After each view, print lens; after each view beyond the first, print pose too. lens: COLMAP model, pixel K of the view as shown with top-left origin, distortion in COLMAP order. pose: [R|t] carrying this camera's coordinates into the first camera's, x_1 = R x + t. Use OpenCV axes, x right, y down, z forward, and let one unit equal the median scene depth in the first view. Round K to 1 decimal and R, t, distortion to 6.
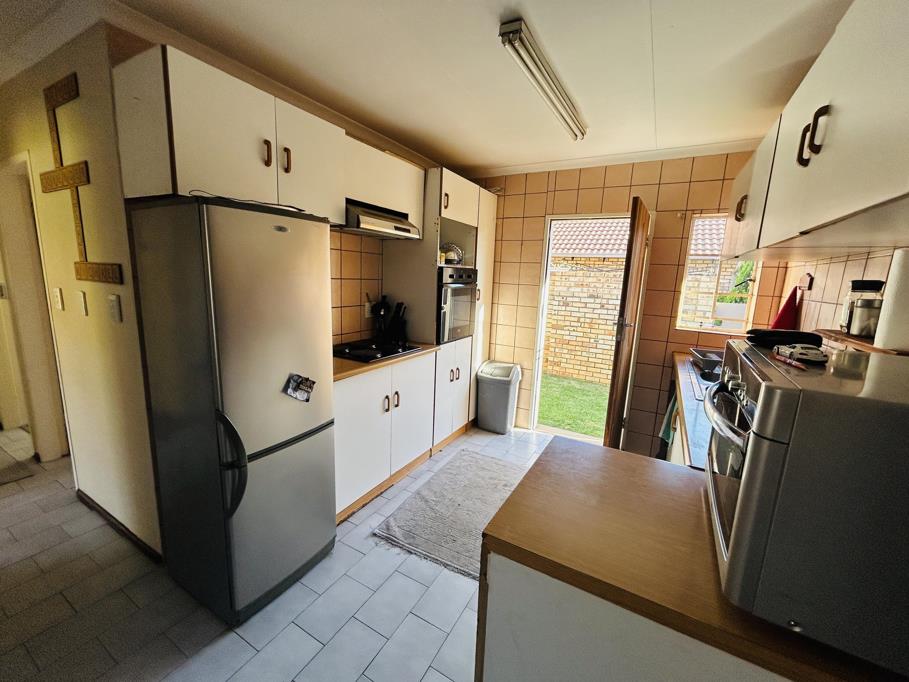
lens RADIAL K [[369.1, 0, 453.8], [0, 369.1, 340.4], [0, 0, 1]] dist [-0.003961, -0.000409]
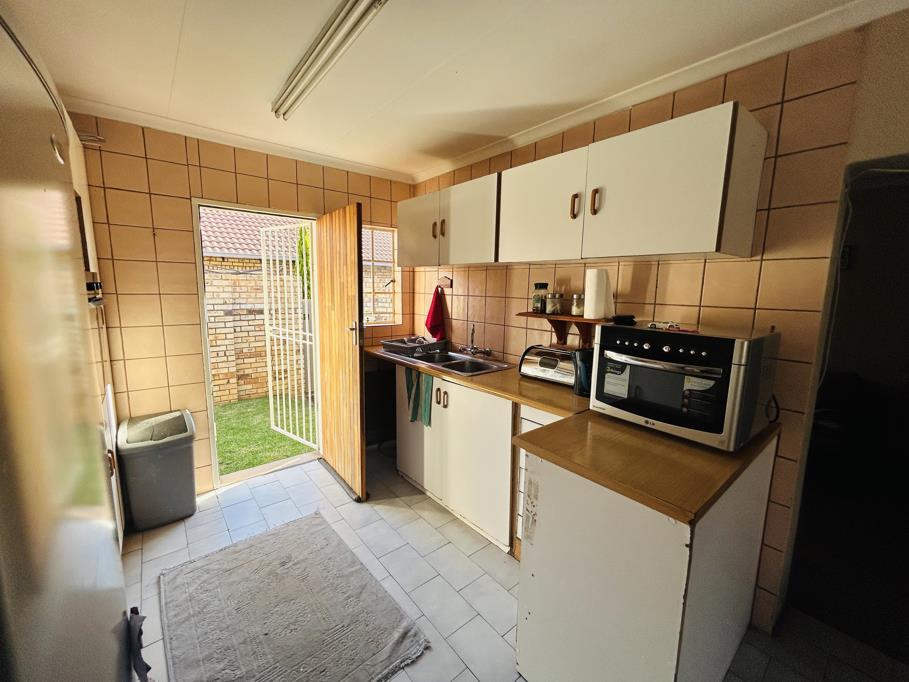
lens RADIAL K [[369.1, 0, 449.8], [0, 369.1, 340.9], [0, 0, 1]] dist [-0.003961, -0.000409]
pose [[0.353118, -0.172487, 0.919541, -0.312021], [0.163351, 0.979128, 0.120935, -0.075233], [-0.921208, 0.107504, 0.373924, 0.322524]]
